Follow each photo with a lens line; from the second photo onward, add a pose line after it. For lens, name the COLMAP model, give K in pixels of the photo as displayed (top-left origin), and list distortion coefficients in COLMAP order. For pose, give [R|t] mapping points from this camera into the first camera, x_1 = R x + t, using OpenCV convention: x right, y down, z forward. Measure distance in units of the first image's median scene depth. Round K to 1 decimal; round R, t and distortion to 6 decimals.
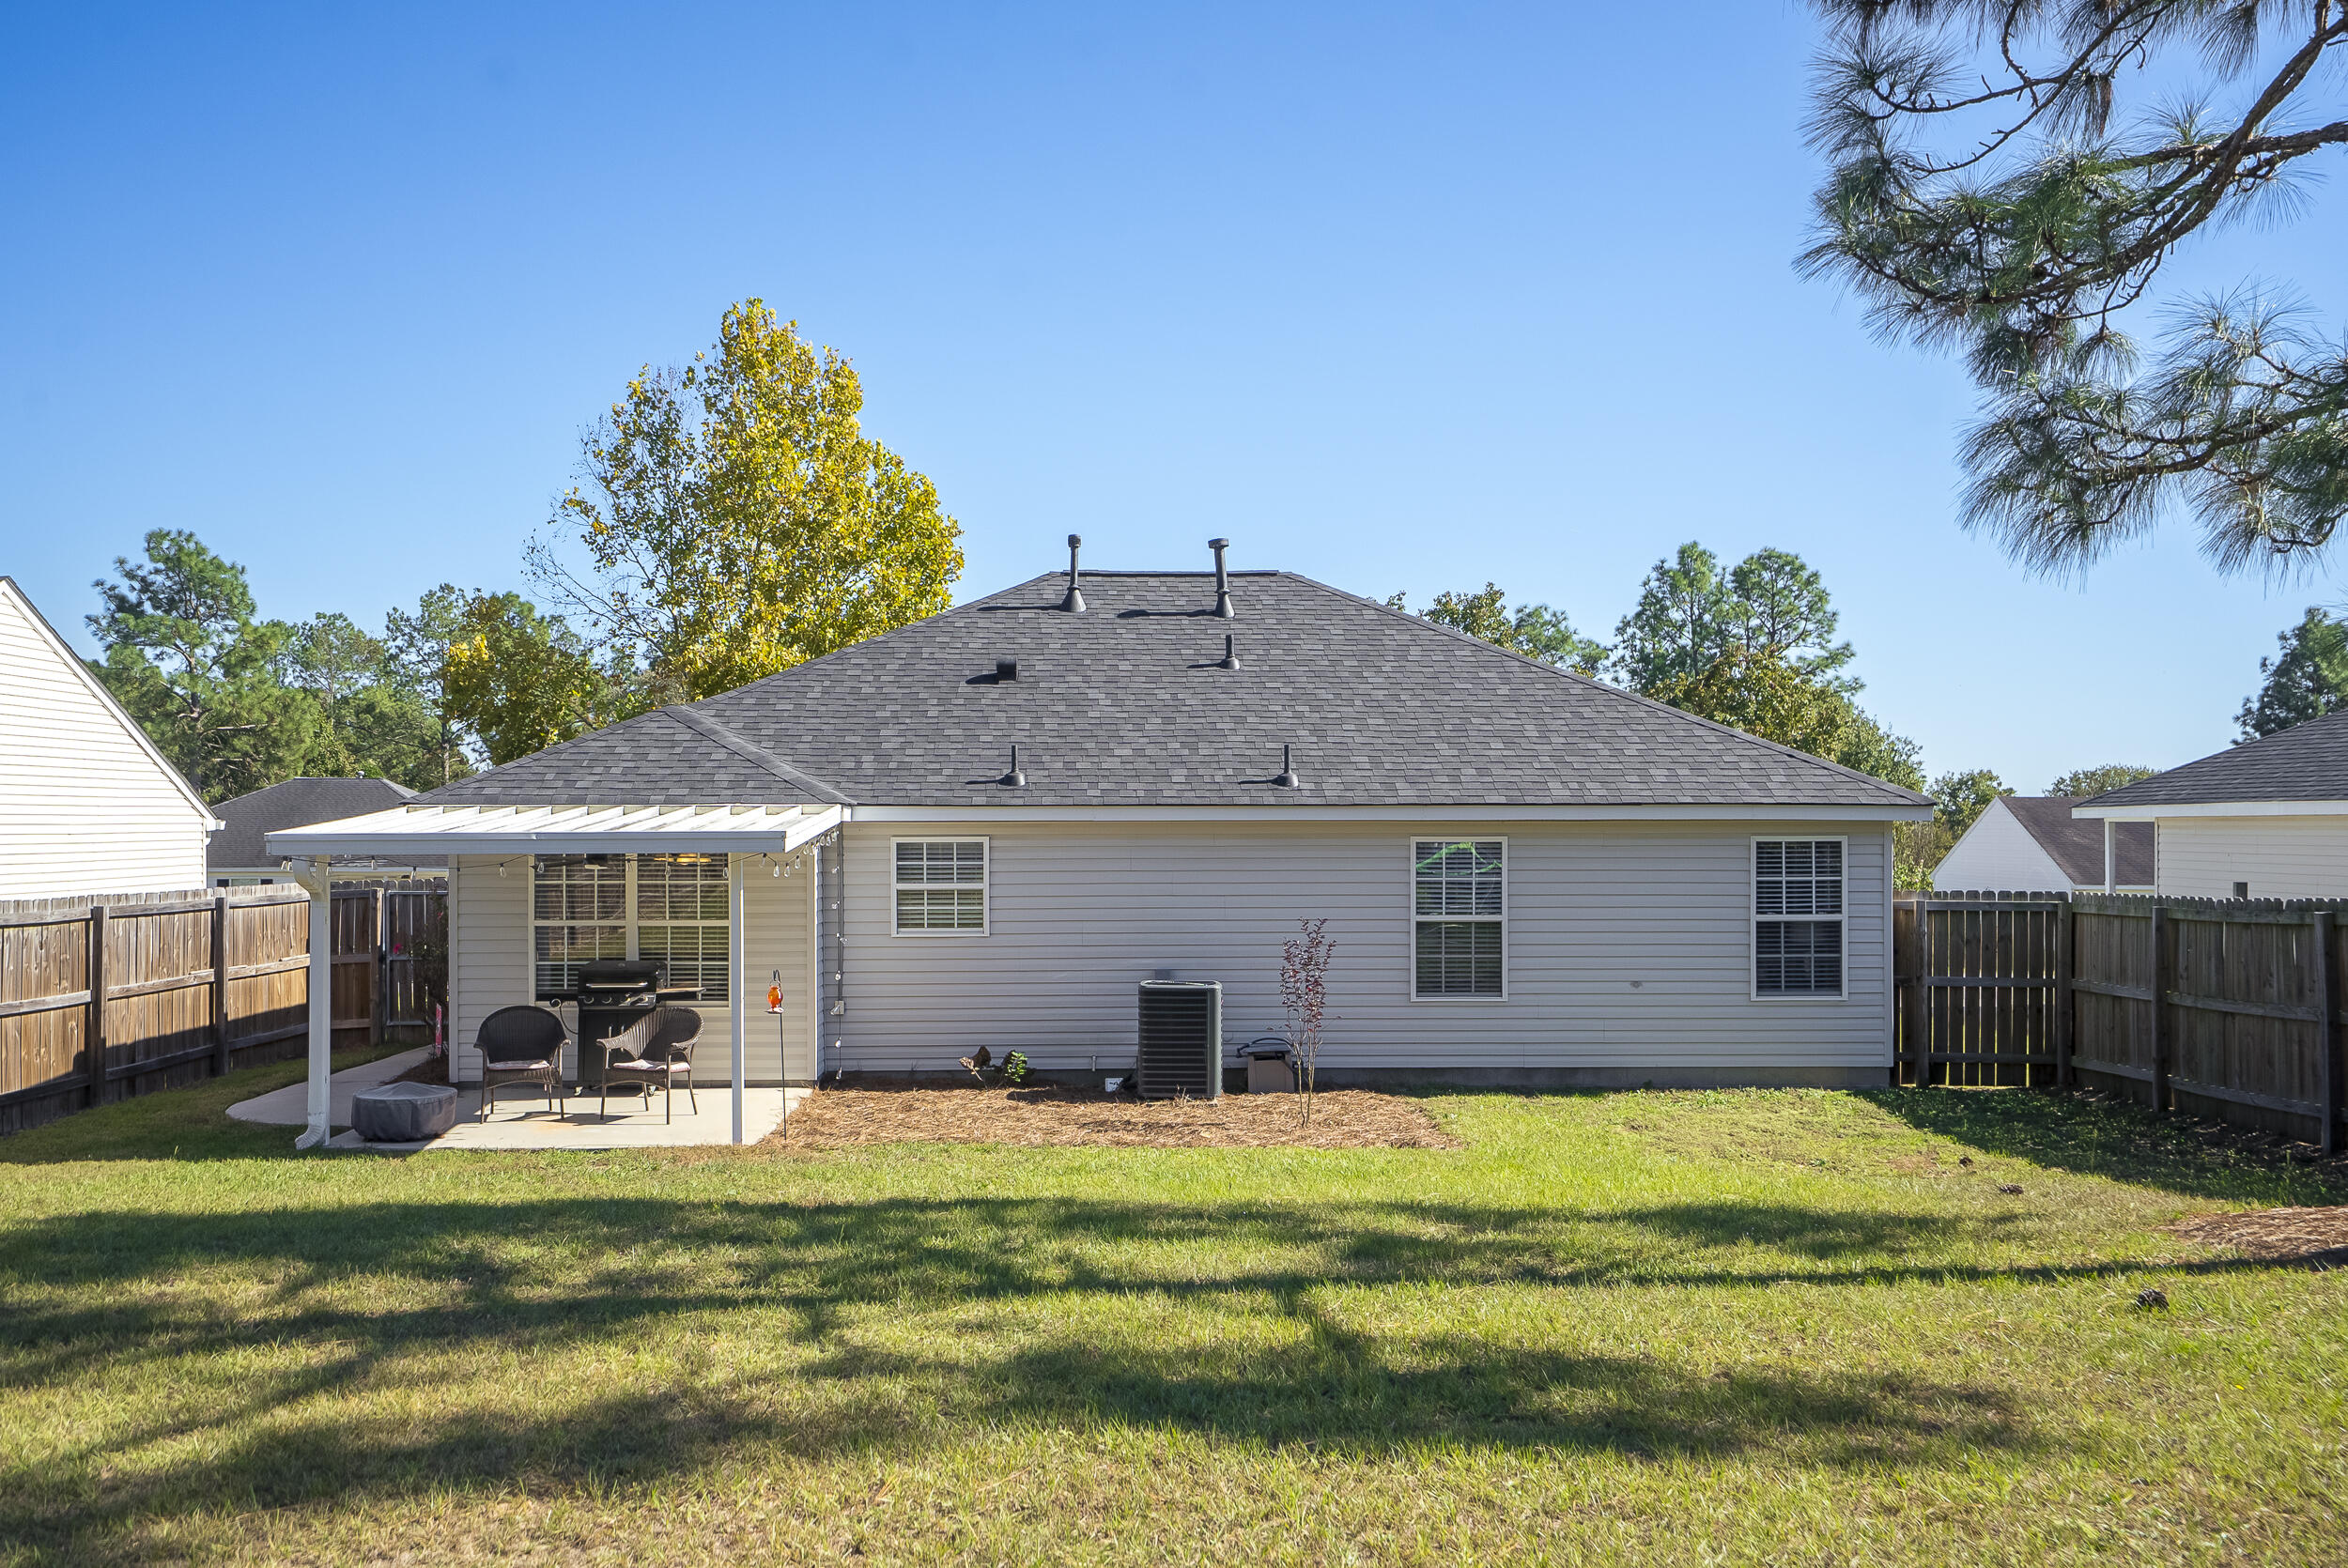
lens RADIAL K [[2153.9, 0, 1174.0], [0, 2153.9, 784.0], [0, 0, 1]] dist [0.083772, 0.002616]
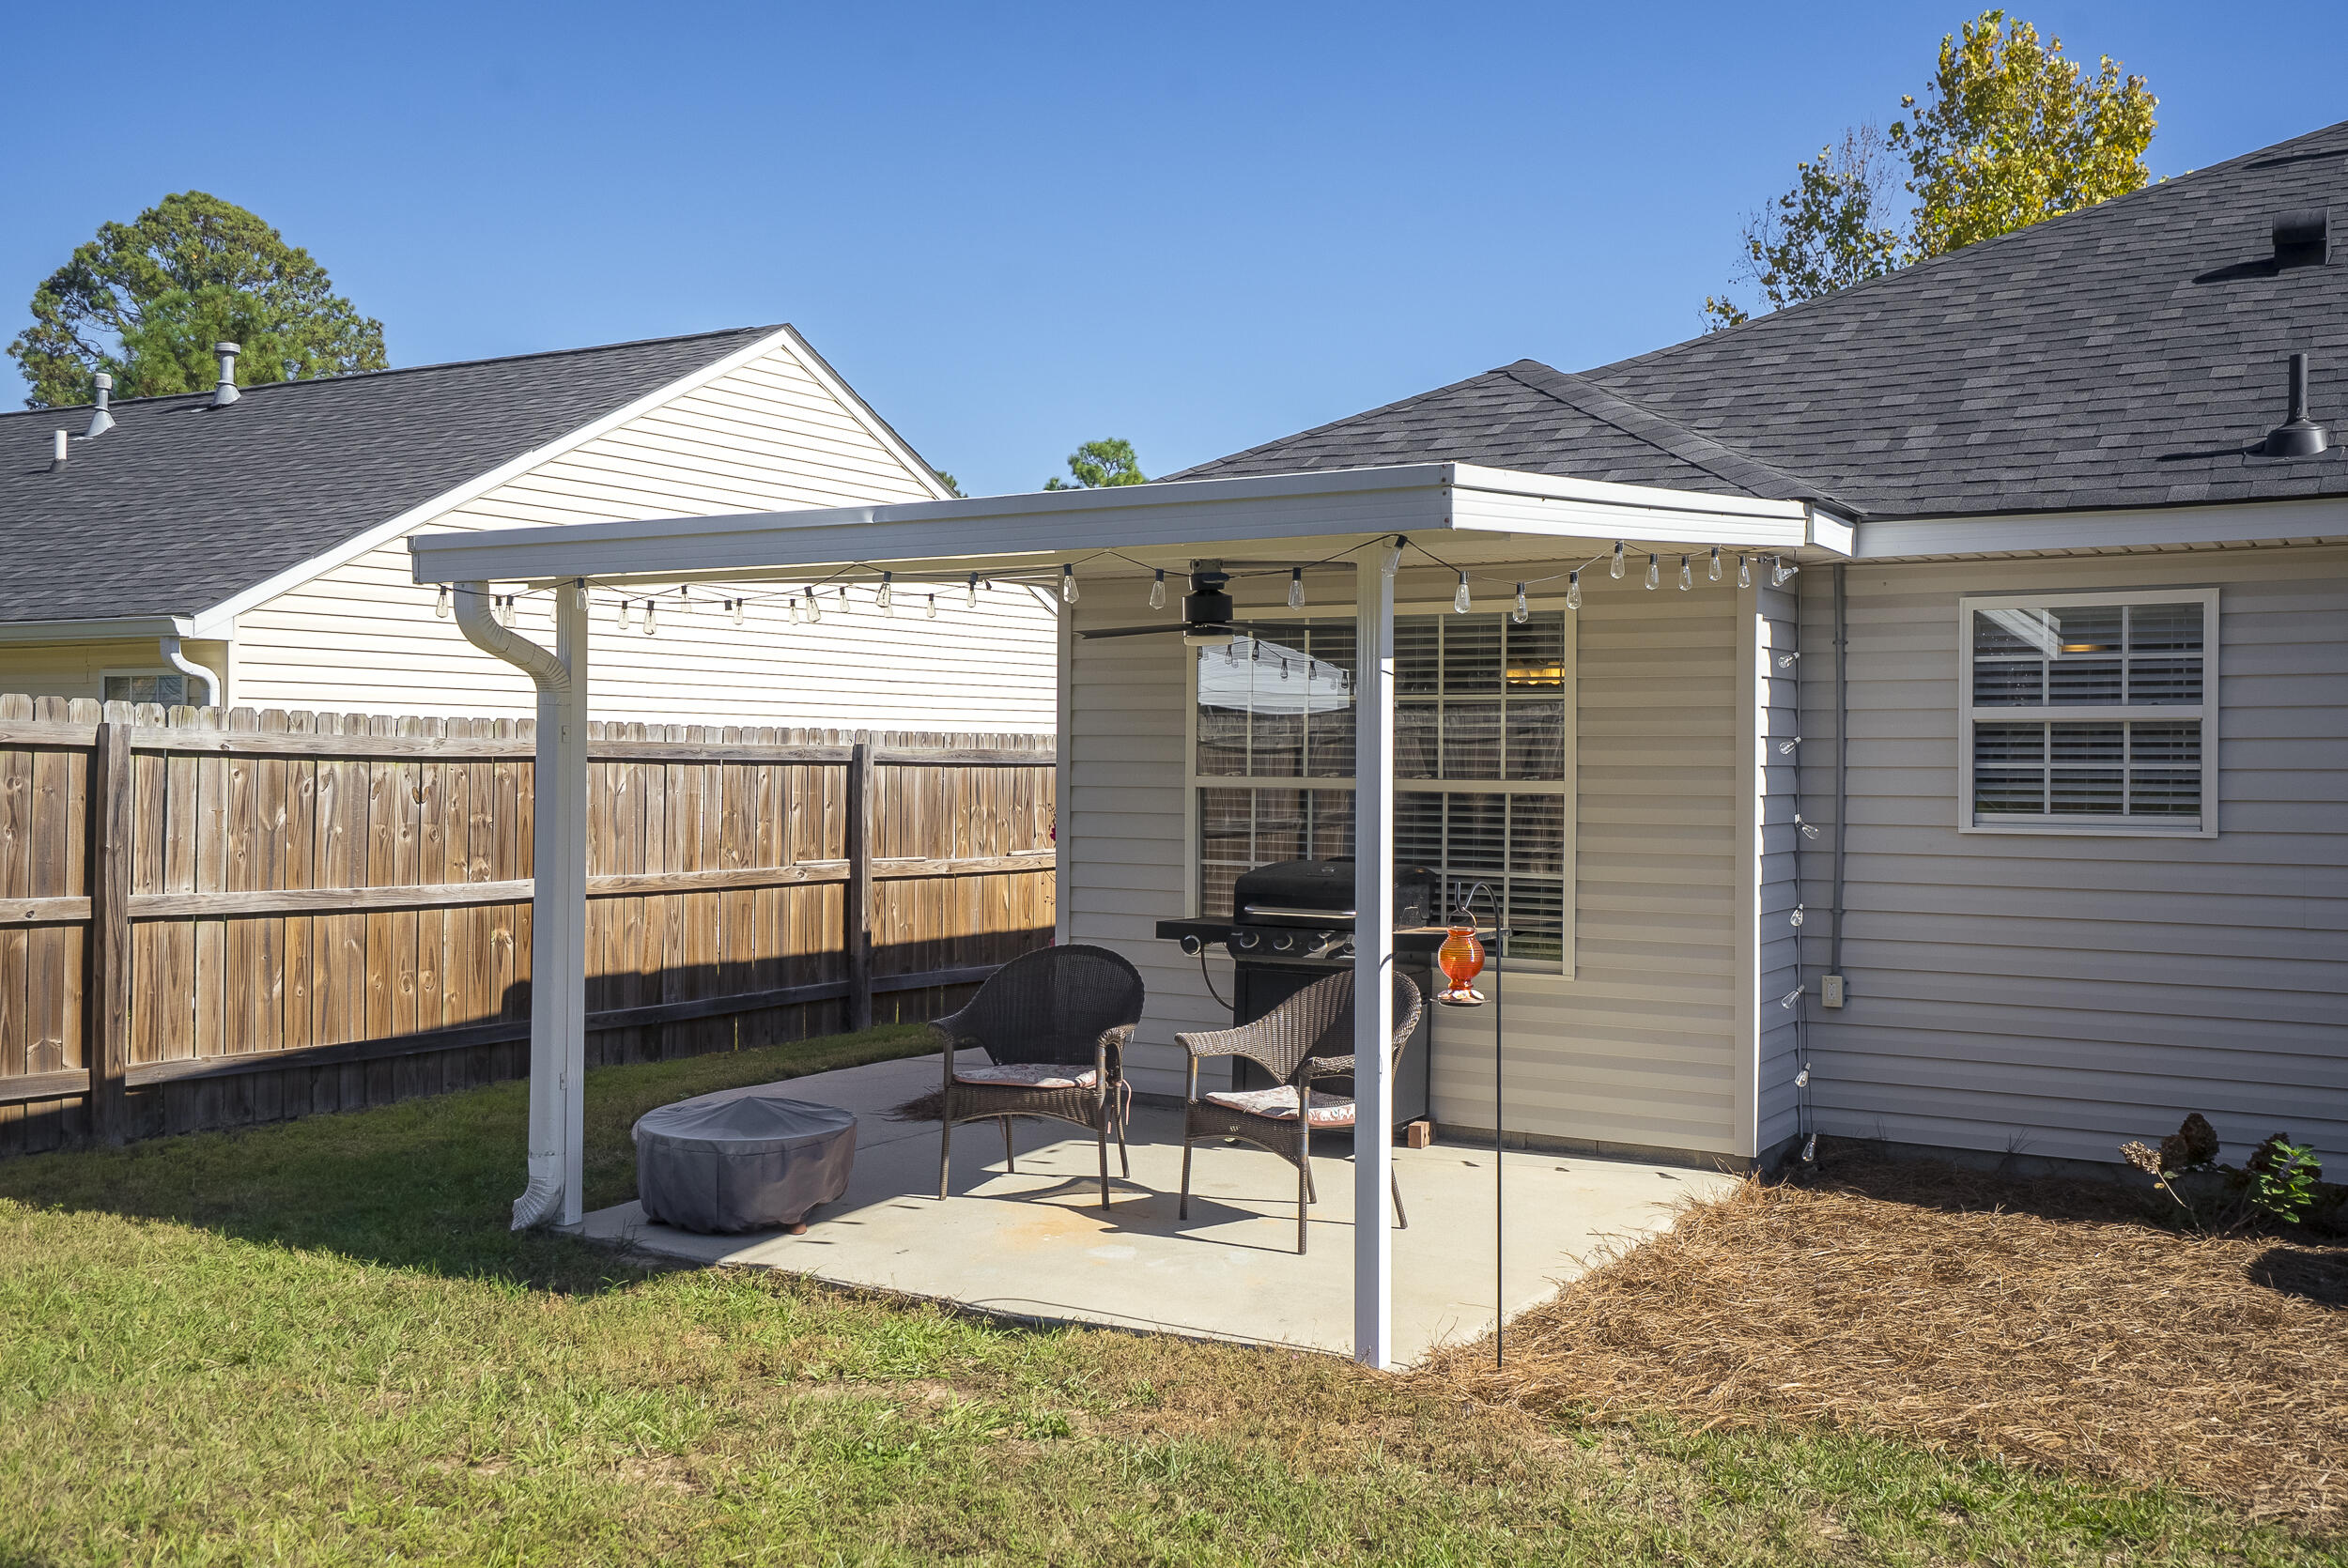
lens RADIAL K [[2211.2, 0, 1174.0], [0, 2211.2, 784.0], [0, 0, 1]] dist [0.060947, 0.009549]
pose [[0.843569, 0.012428, -0.536878, -0.026062], [0.001194, 0.999686, 0.025018, 0.049961], [0.537020, -0.021745, 0.843289, 0.547561]]
